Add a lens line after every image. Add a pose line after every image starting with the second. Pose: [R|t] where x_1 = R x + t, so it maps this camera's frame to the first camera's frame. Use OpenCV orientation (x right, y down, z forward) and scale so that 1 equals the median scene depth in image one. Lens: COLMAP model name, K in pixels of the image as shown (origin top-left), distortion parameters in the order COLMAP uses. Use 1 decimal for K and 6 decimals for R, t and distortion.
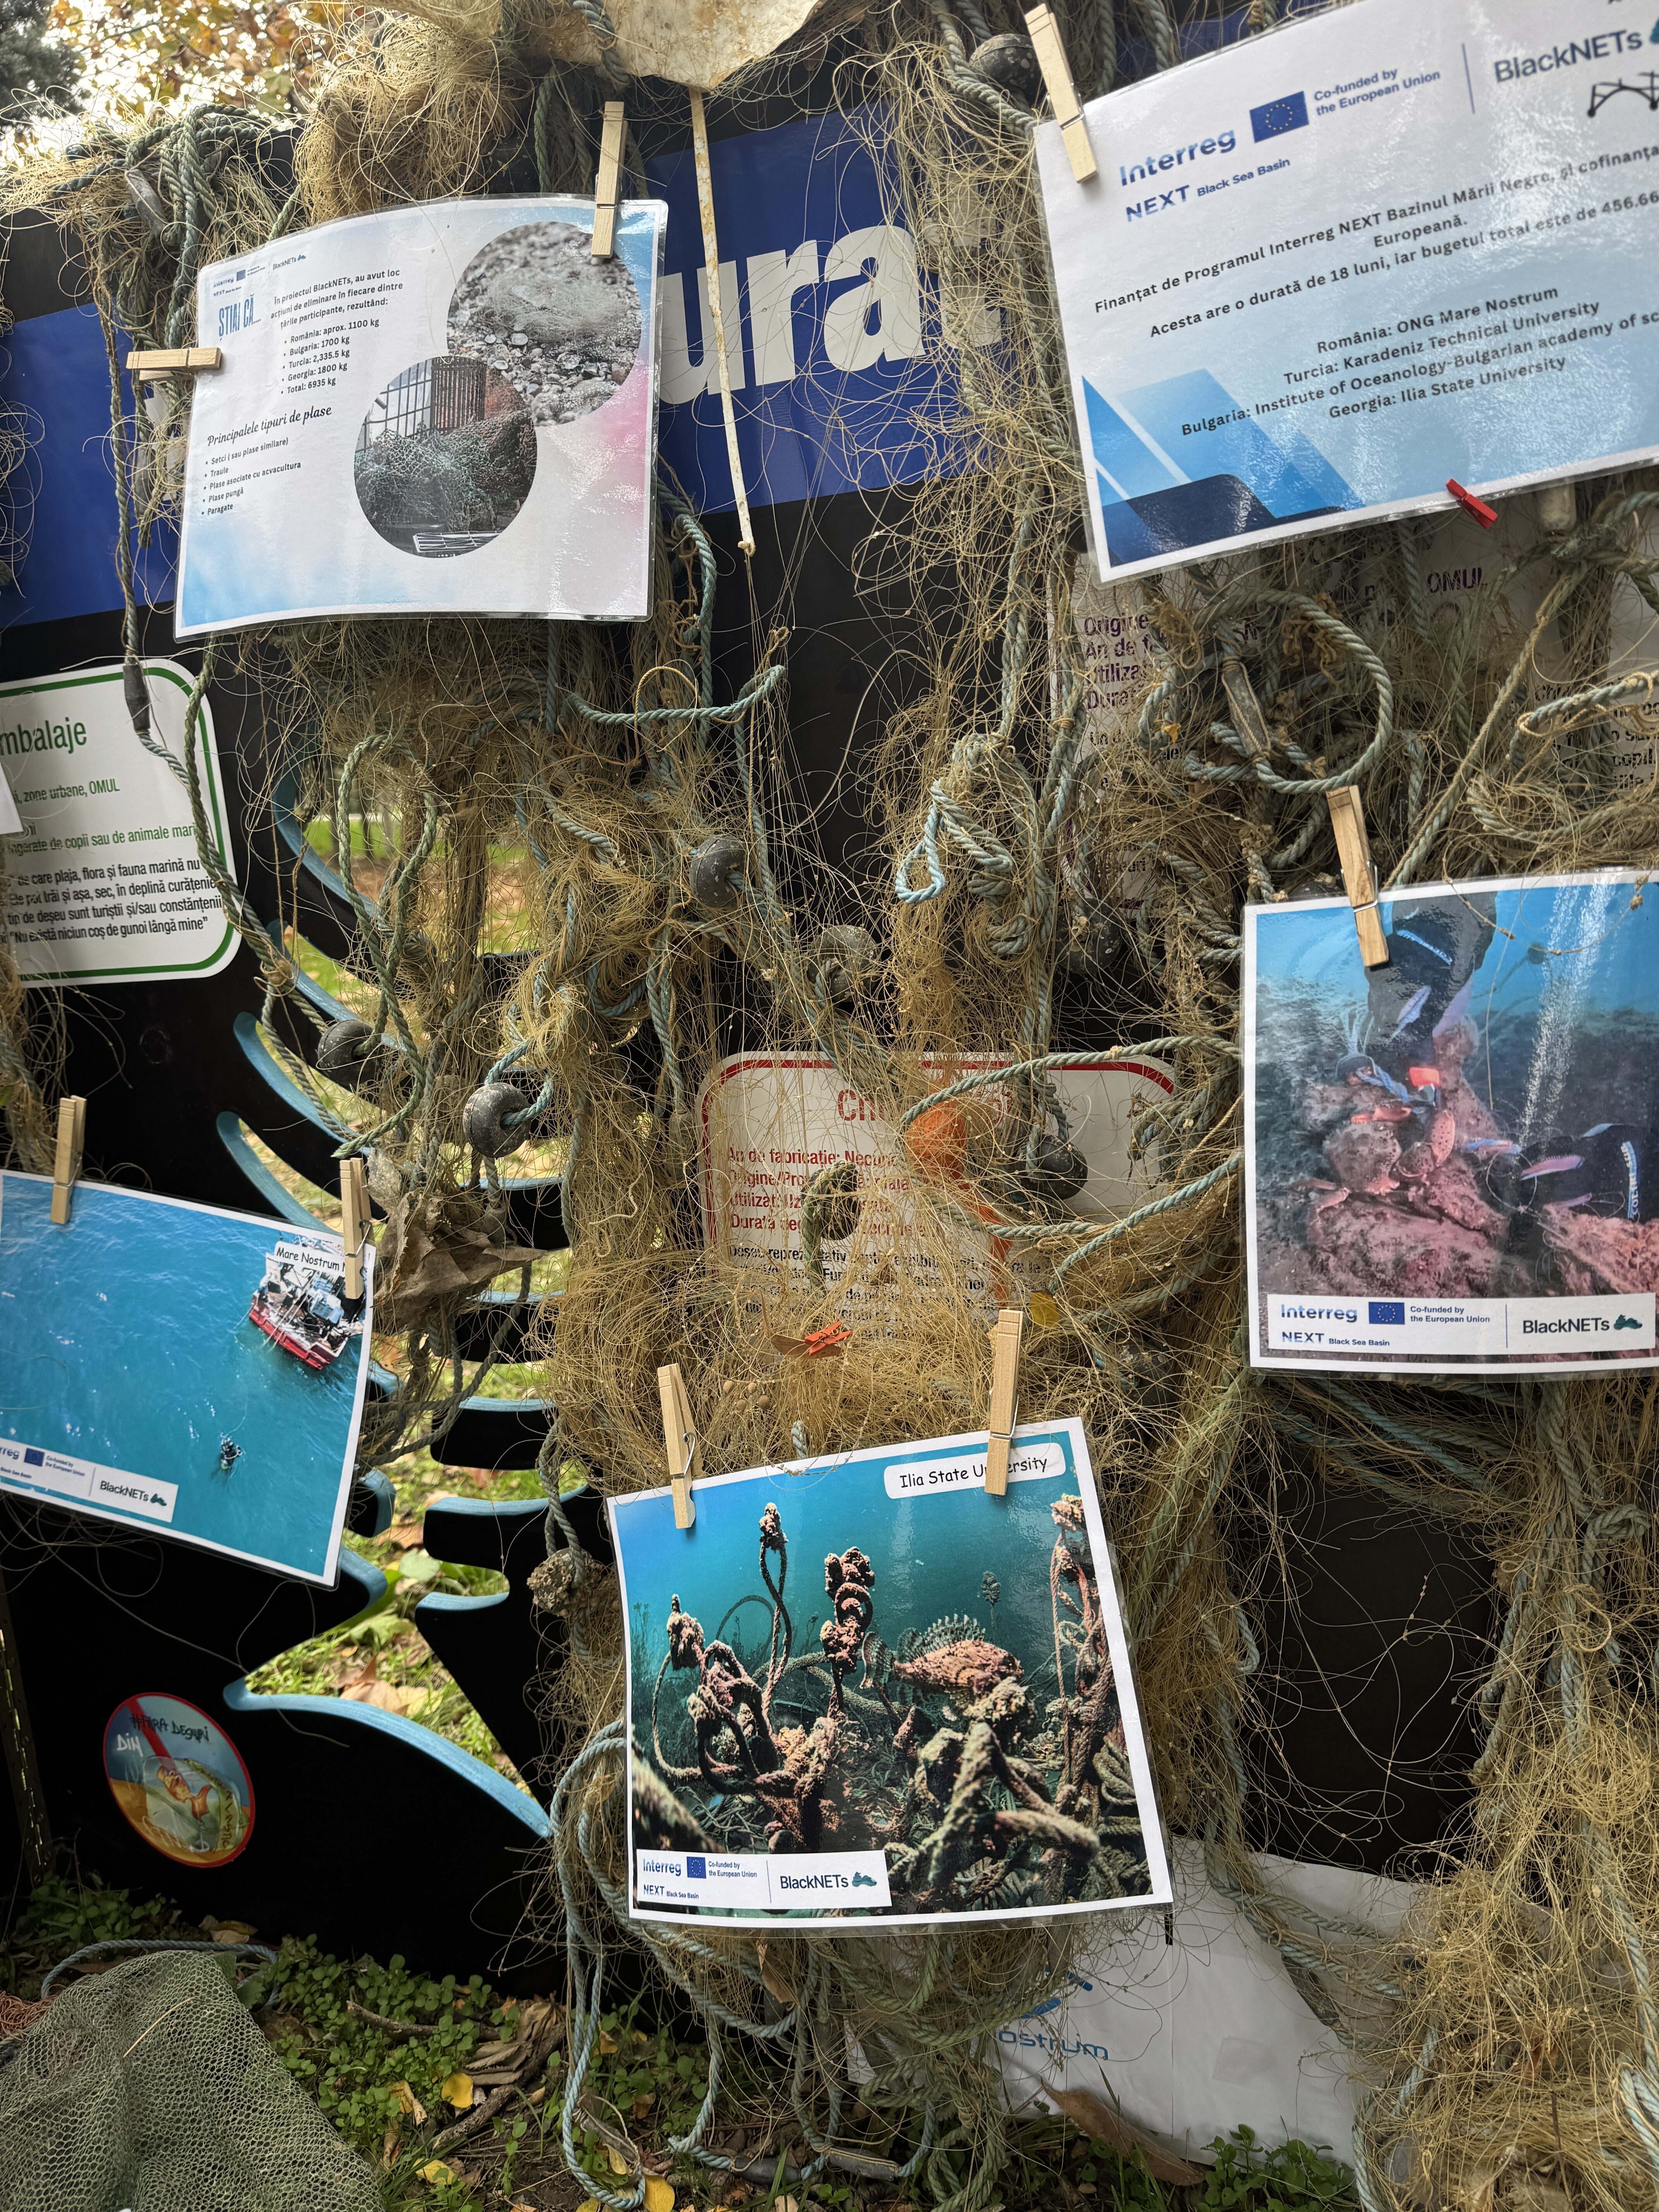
lens RADIAL K [[1584.1, 0, 832.4], [0, 1584.1, 1106.5], [0, 0, 1]] dist [0.021279, -0.021014]
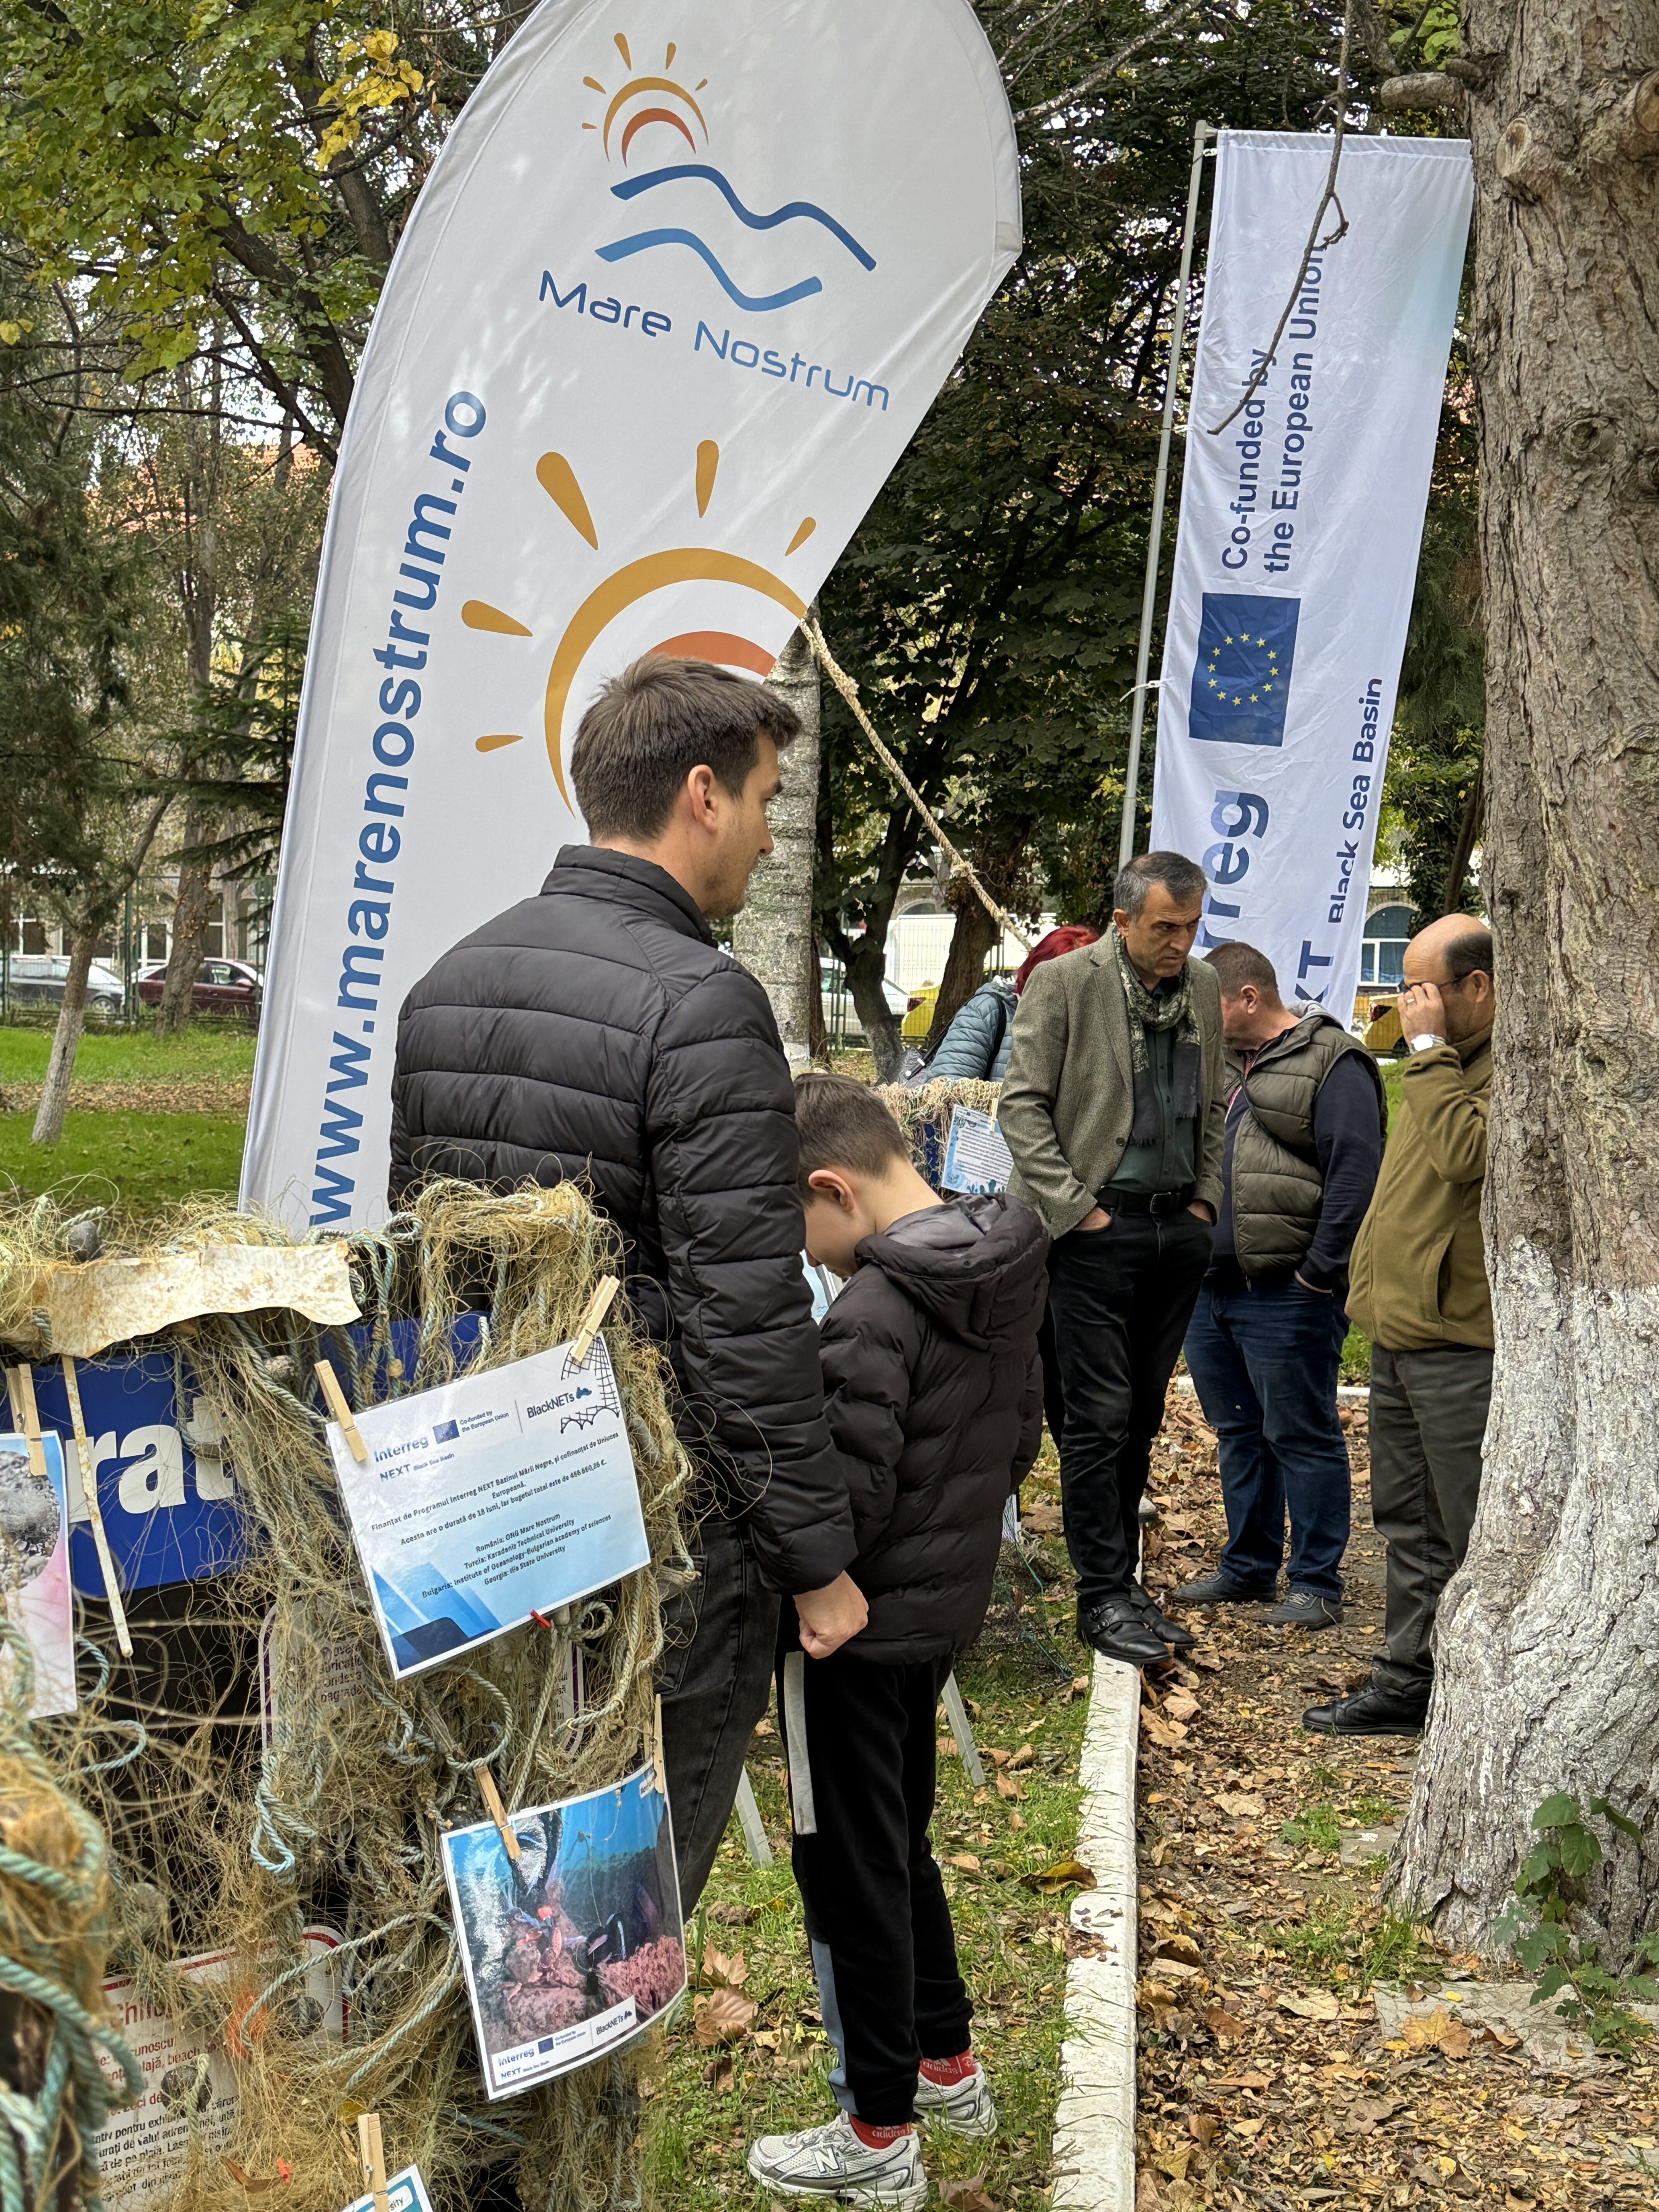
lens RADIAL K [[2858.8, 0, 829.8], [0, 2858.8, 1109.9], [0, 0, 1]] dist [0.102318, 0.000000]
pose [[0.514767, -0.009716, 0.857275, -2.252468], [0.142252, 0.987043, -0.074231, -0.619962], [-0.845446, 0.160161, 0.509479, -1.132133]]
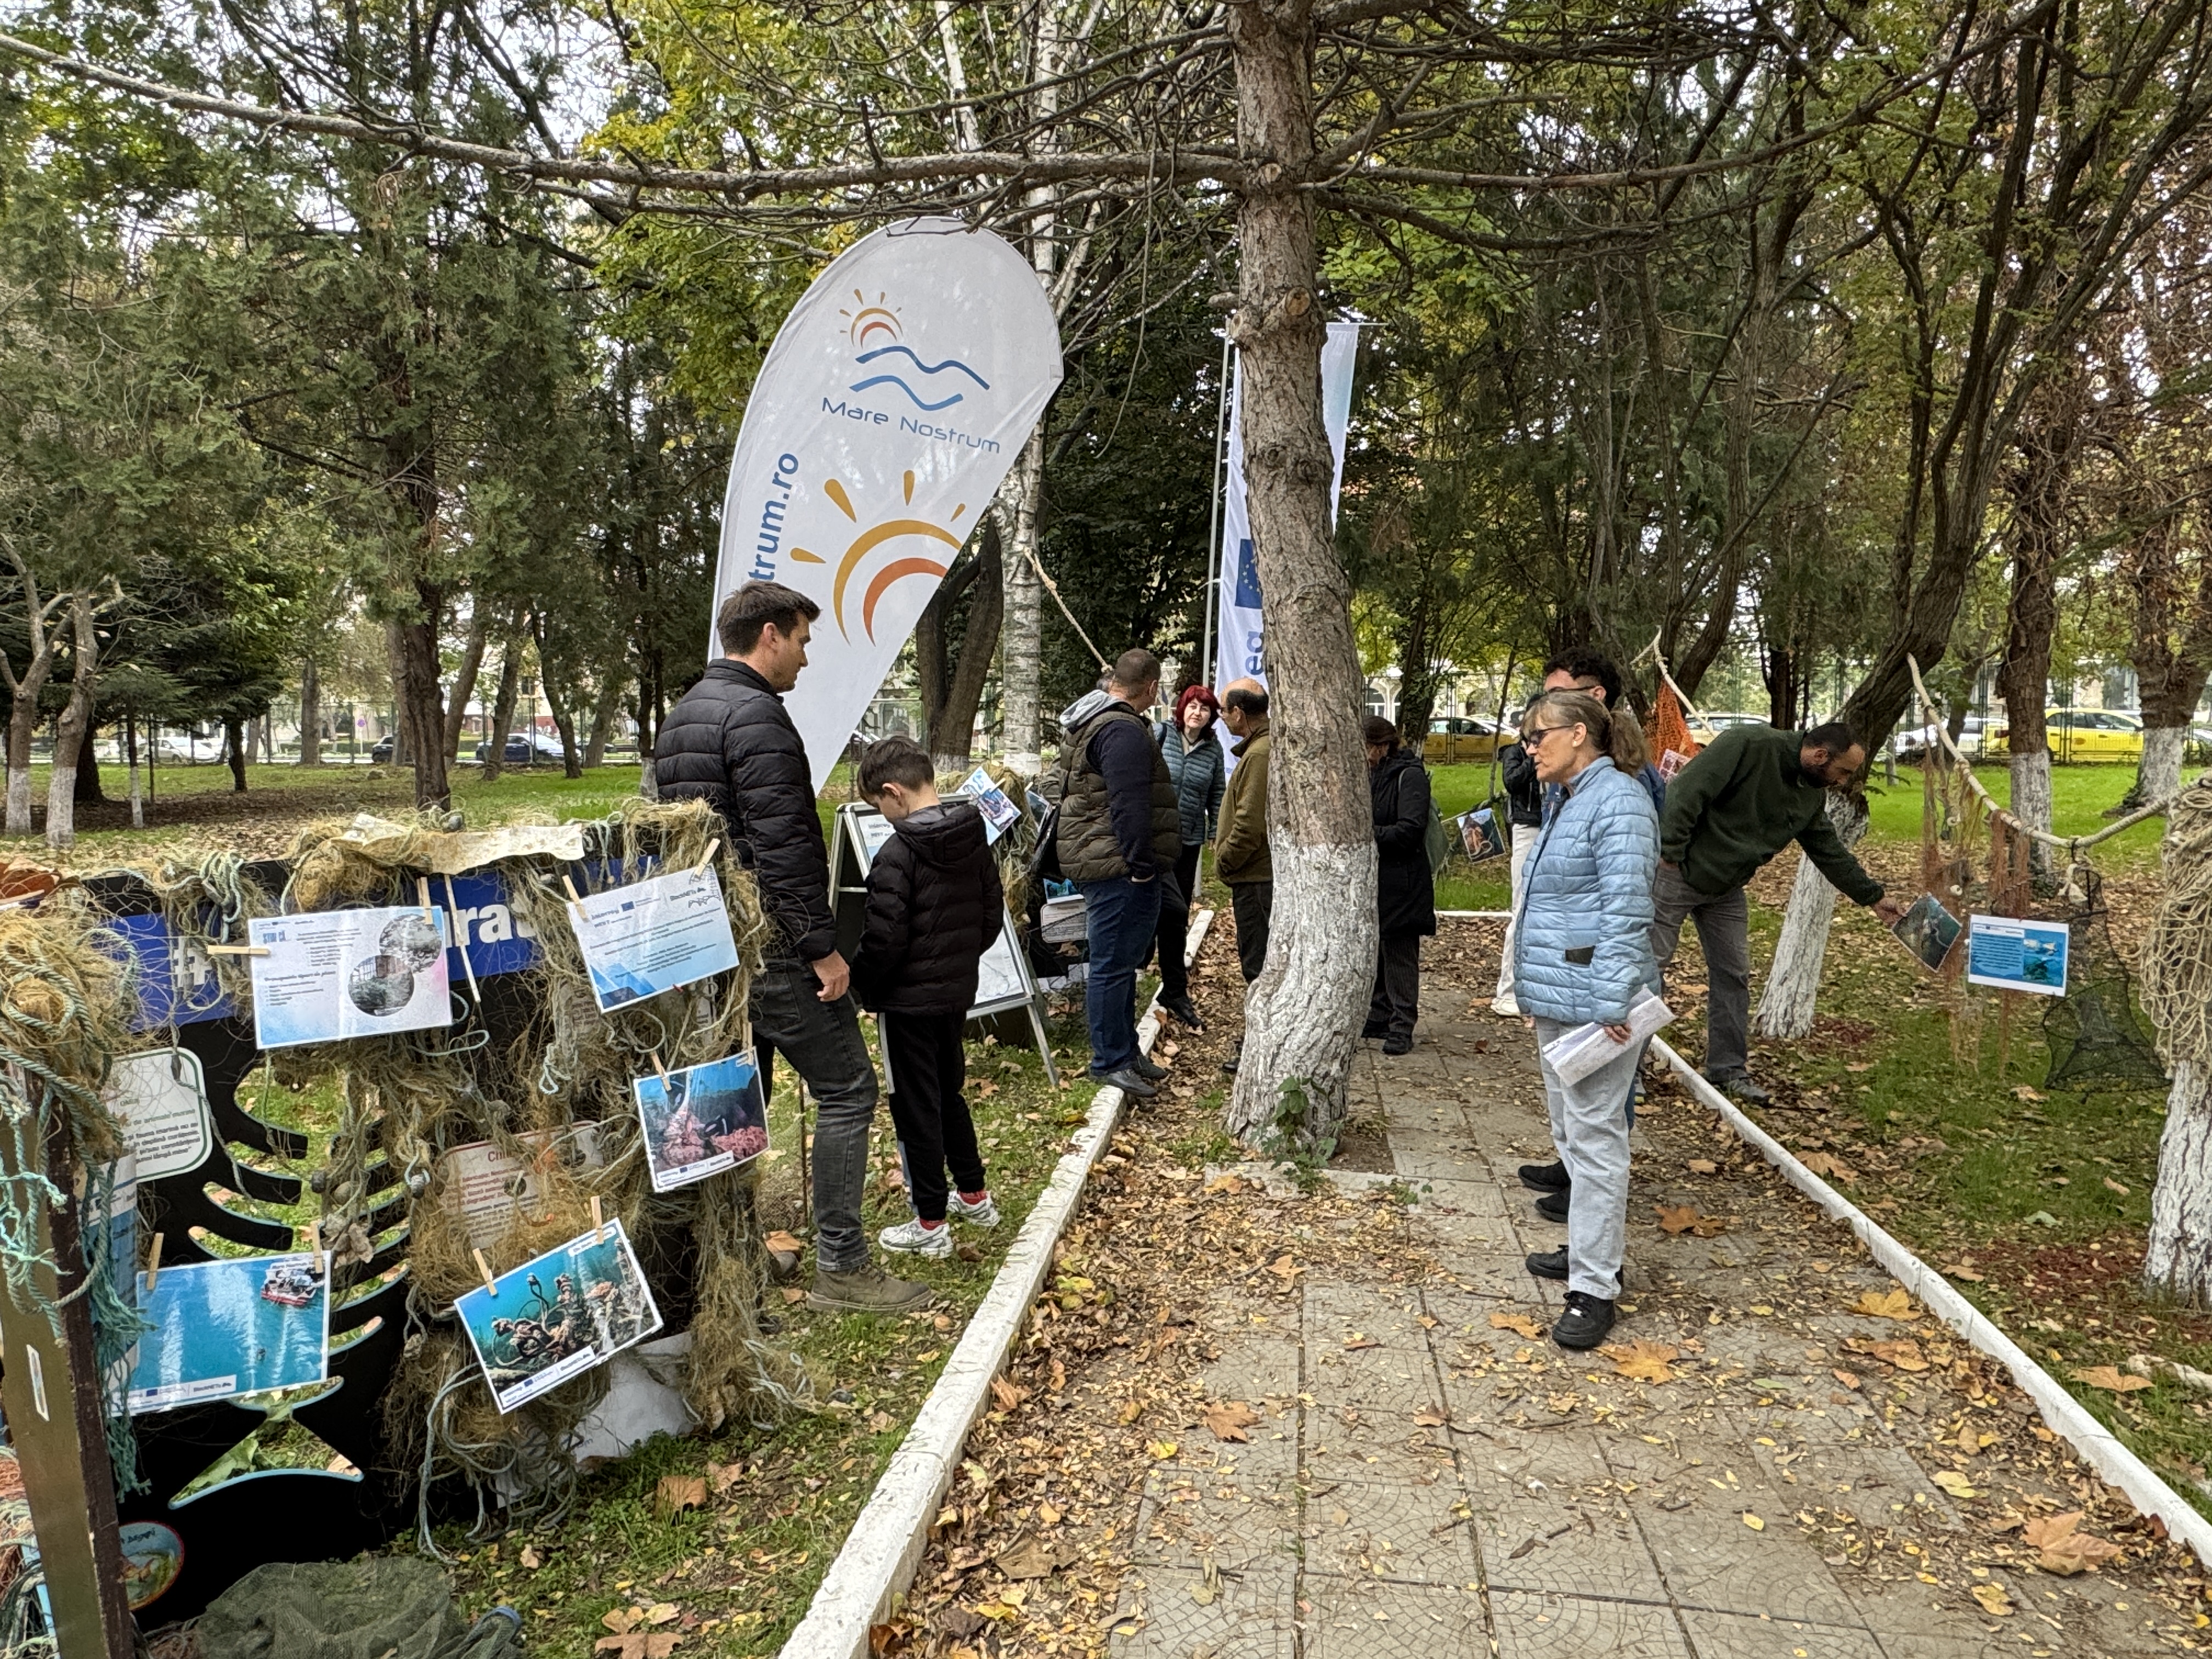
lens RADIAL K [[1367.1, 0, 1102.0], [0, 1367.1, 823.6], [0, 0, 1]] dist [0.000785, -0.002702]
pose [[0.552661, -0.041939, 0.832351, -1.955360], [0.166224, 0.984213, -0.060778, -0.360220], [-0.816661, 0.171946, 0.550907, -2.016502]]
